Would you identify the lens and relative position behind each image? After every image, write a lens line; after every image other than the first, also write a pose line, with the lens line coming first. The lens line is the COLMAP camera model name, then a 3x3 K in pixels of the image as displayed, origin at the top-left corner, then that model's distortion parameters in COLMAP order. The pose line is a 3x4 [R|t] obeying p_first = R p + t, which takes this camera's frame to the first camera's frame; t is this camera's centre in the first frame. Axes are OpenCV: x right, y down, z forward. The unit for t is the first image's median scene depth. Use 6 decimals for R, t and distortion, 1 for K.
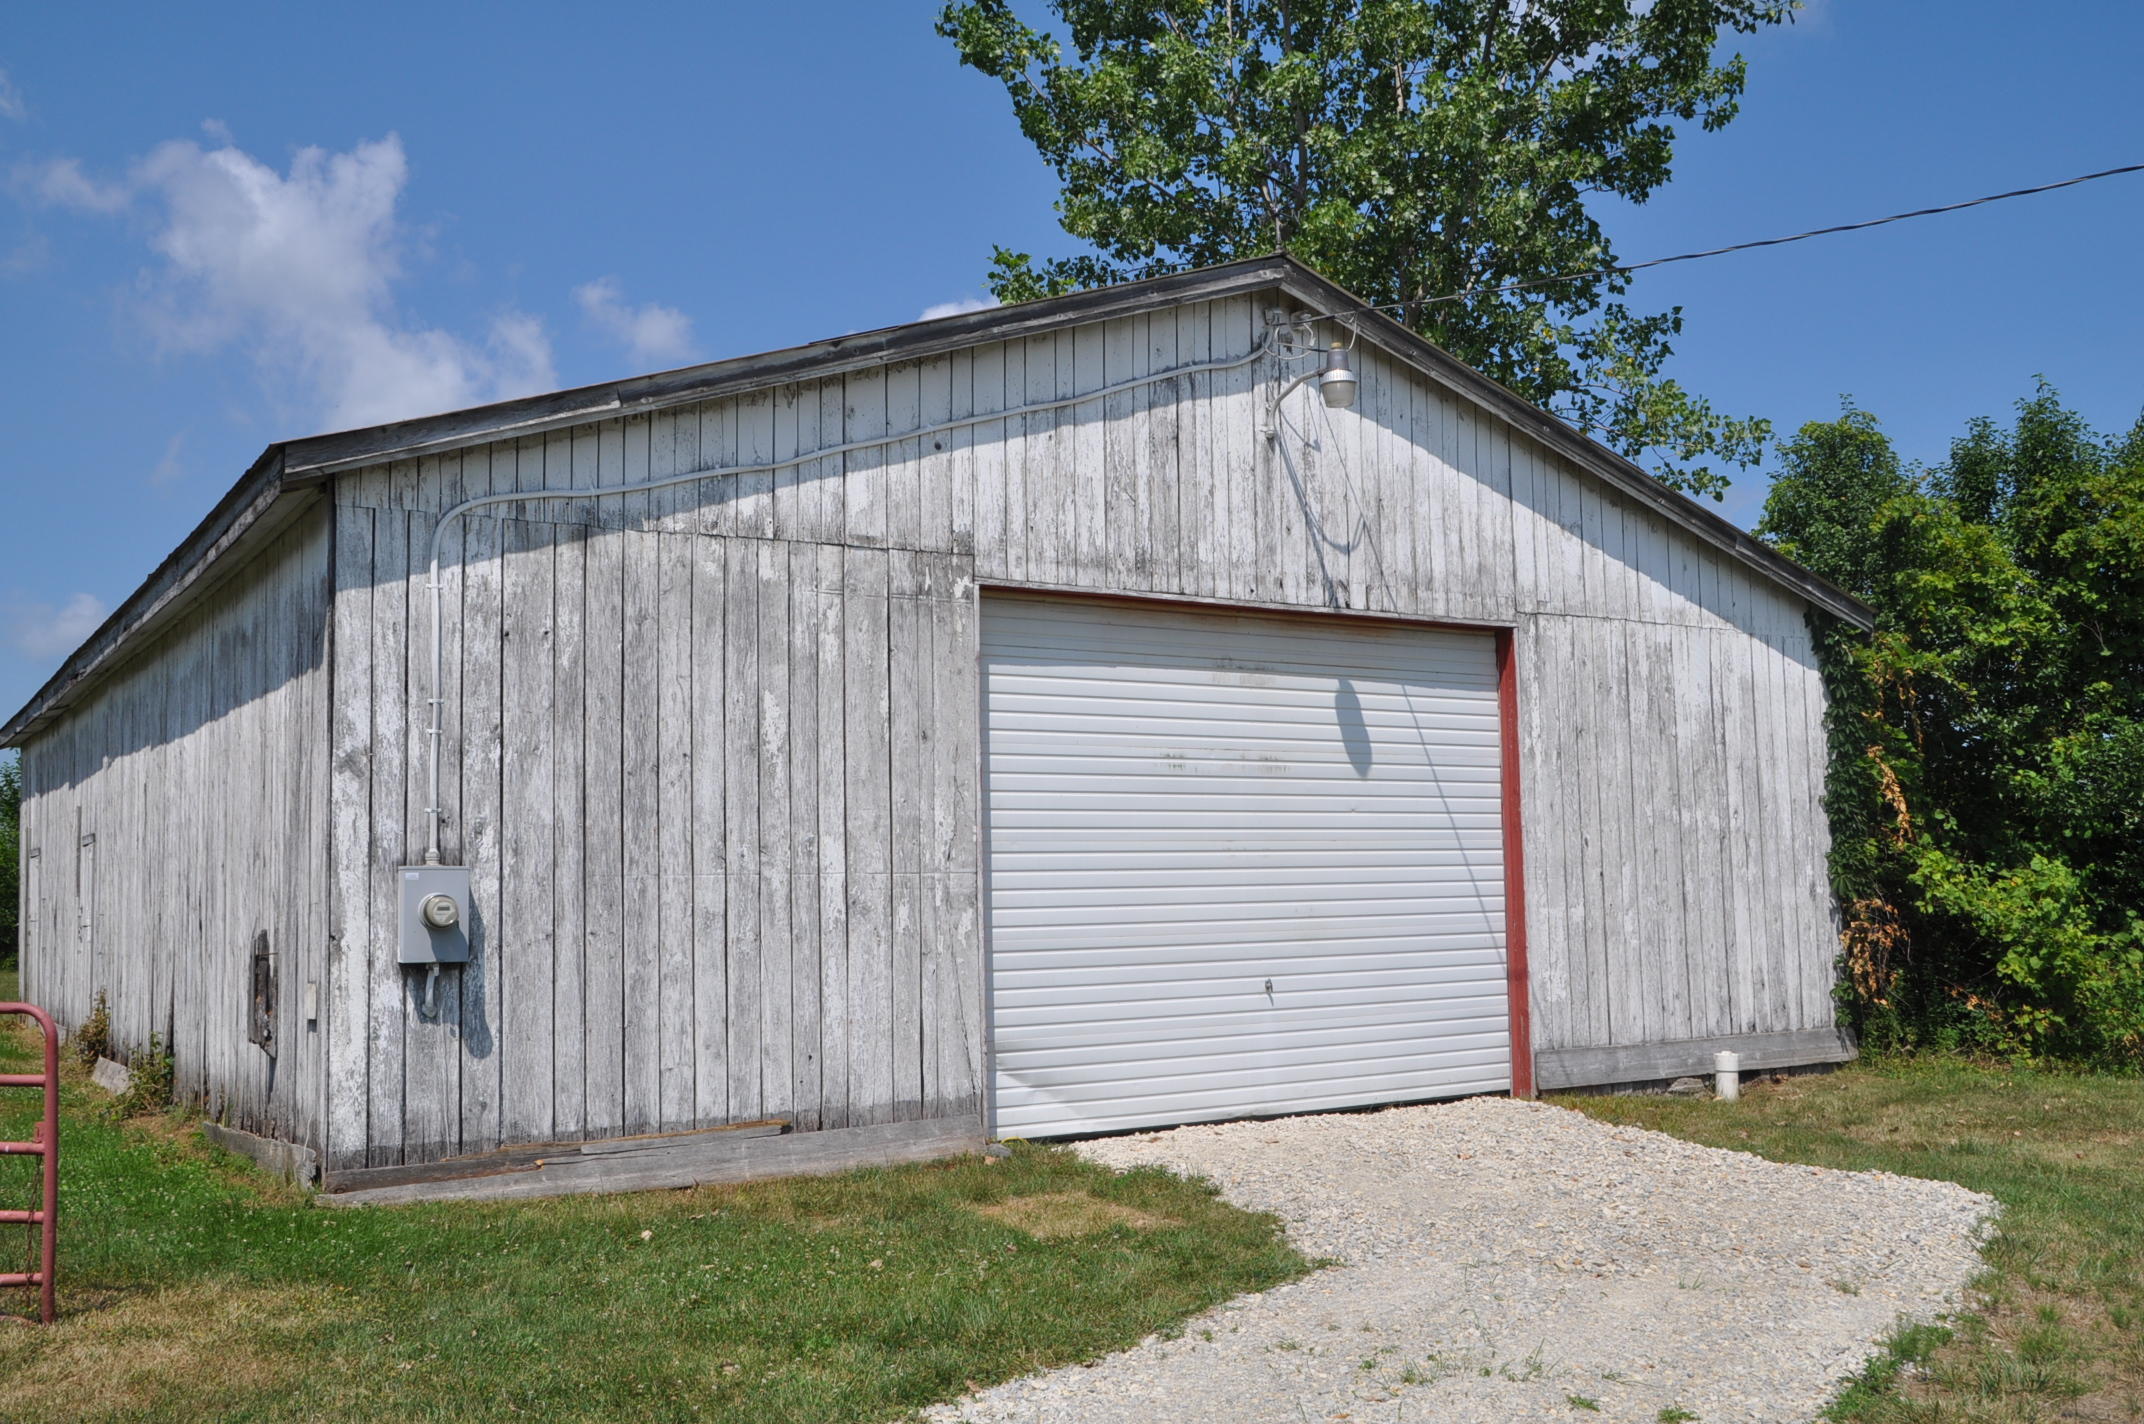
lens RADIAL K [[1987.1, 0, 1073.8], [0, 1987.1, 717.7], [0, 0, 1]] dist [-0.032057, 0.000000]
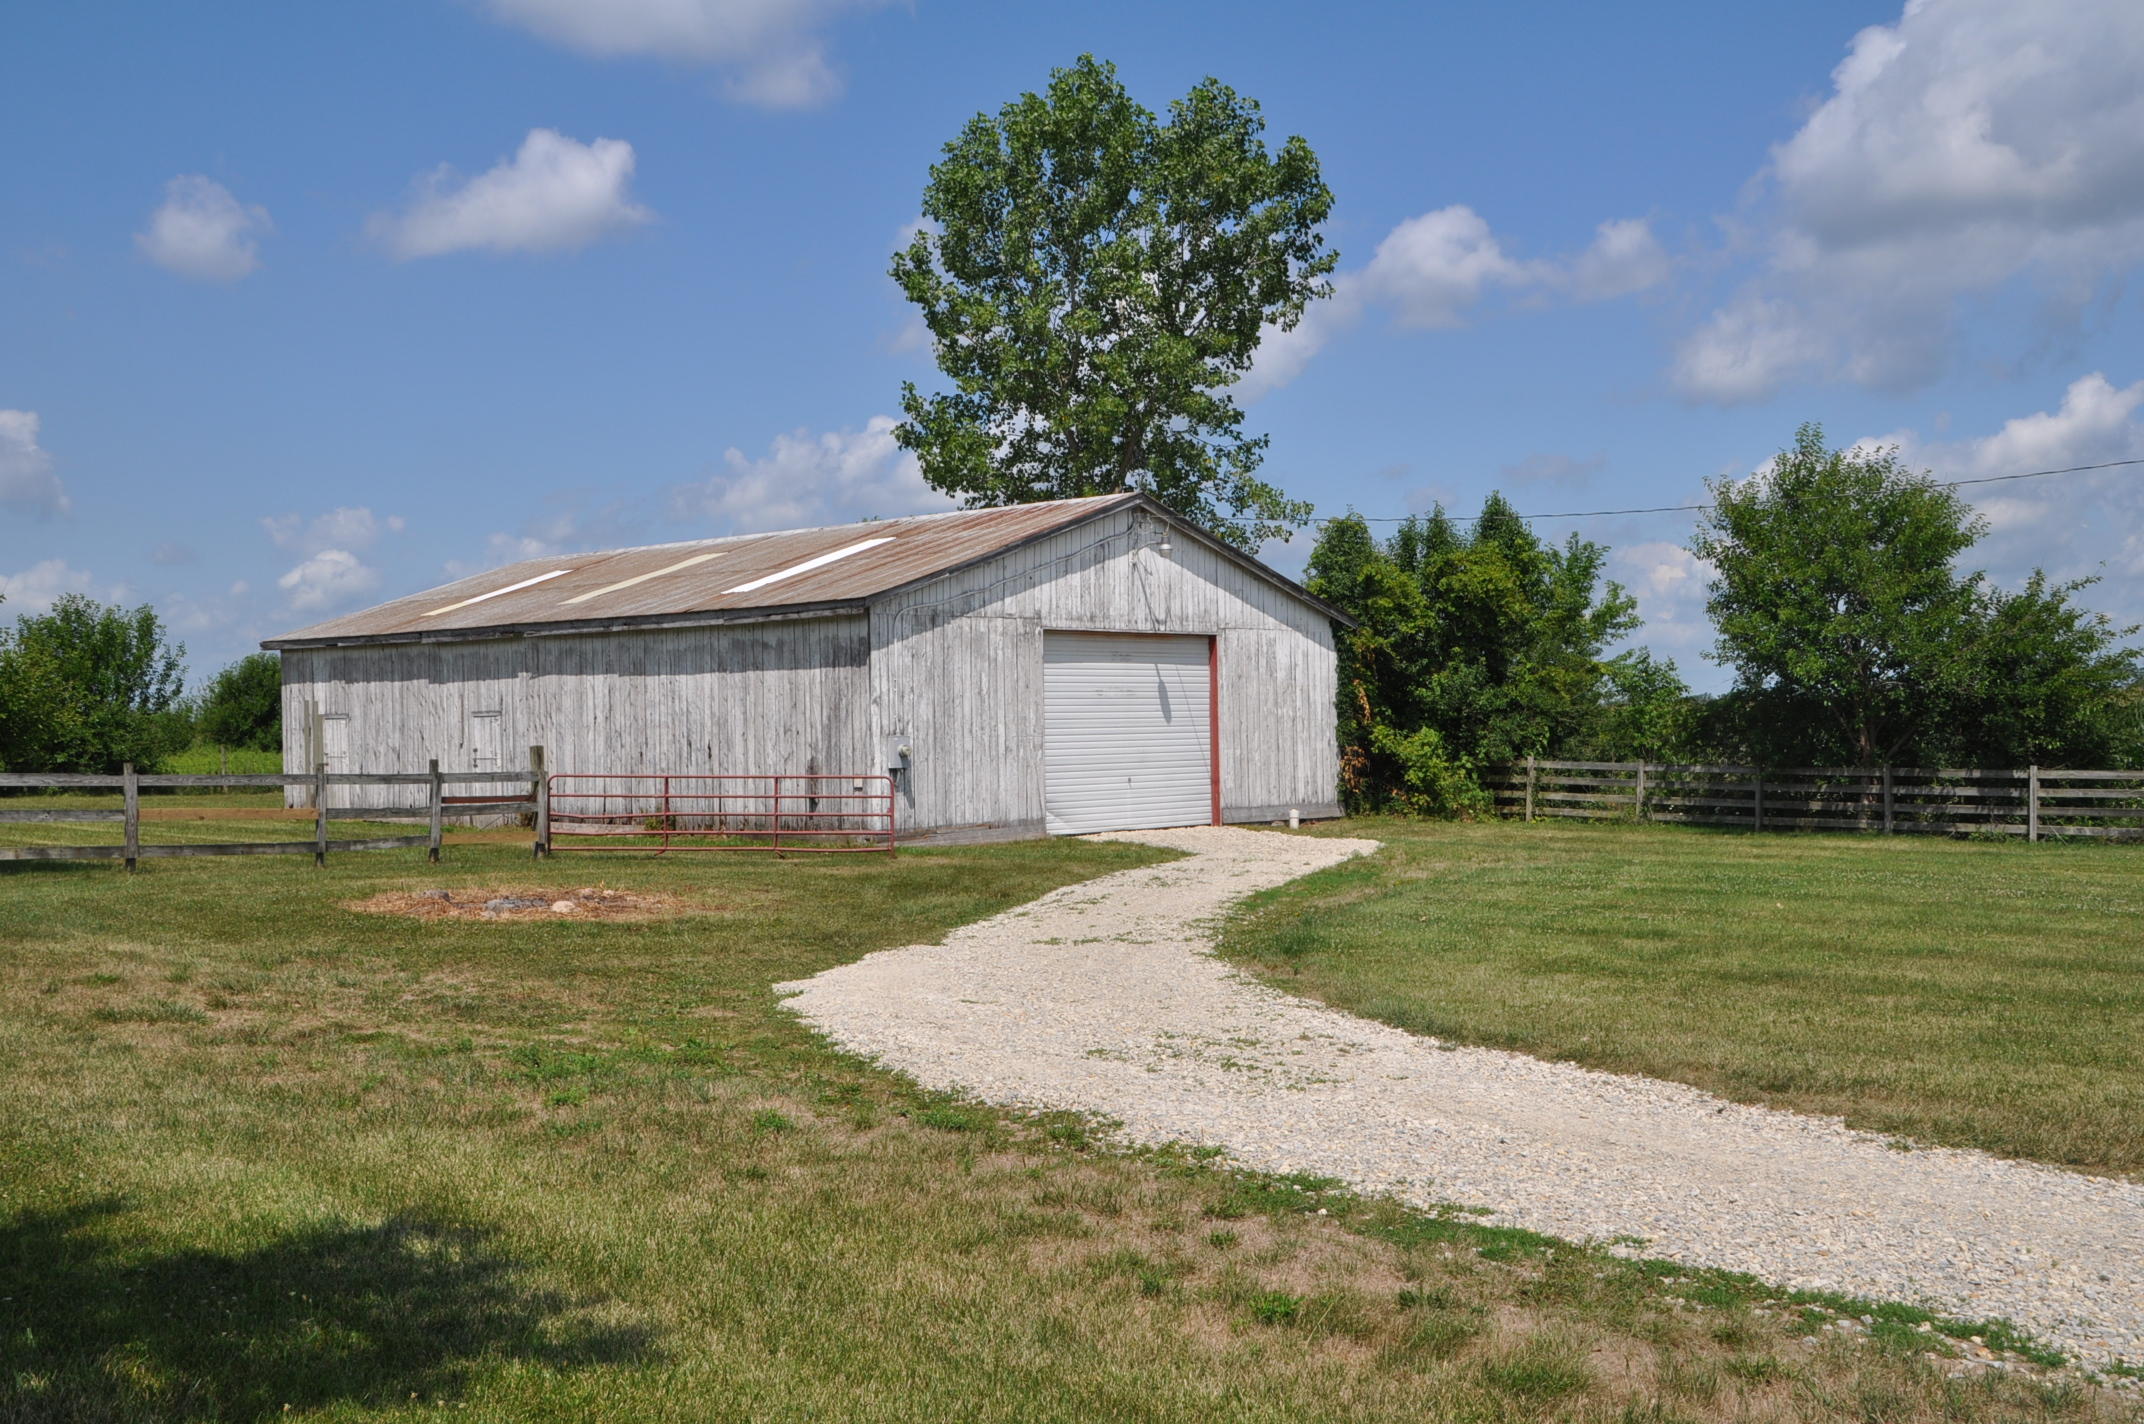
lens RADIAL K [[2118.1, 0, 1071.2], [0, 2118.1, 713.1], [0, 0, 1]] dist [-0.019477, 0.000000]
pose [[0.969578, 0.002806, 0.244768, -0.541867], [-0.021095, 0.997172, 0.072132, -0.123316], [-0.243873, -0.075101, 0.966895, -1.359653]]
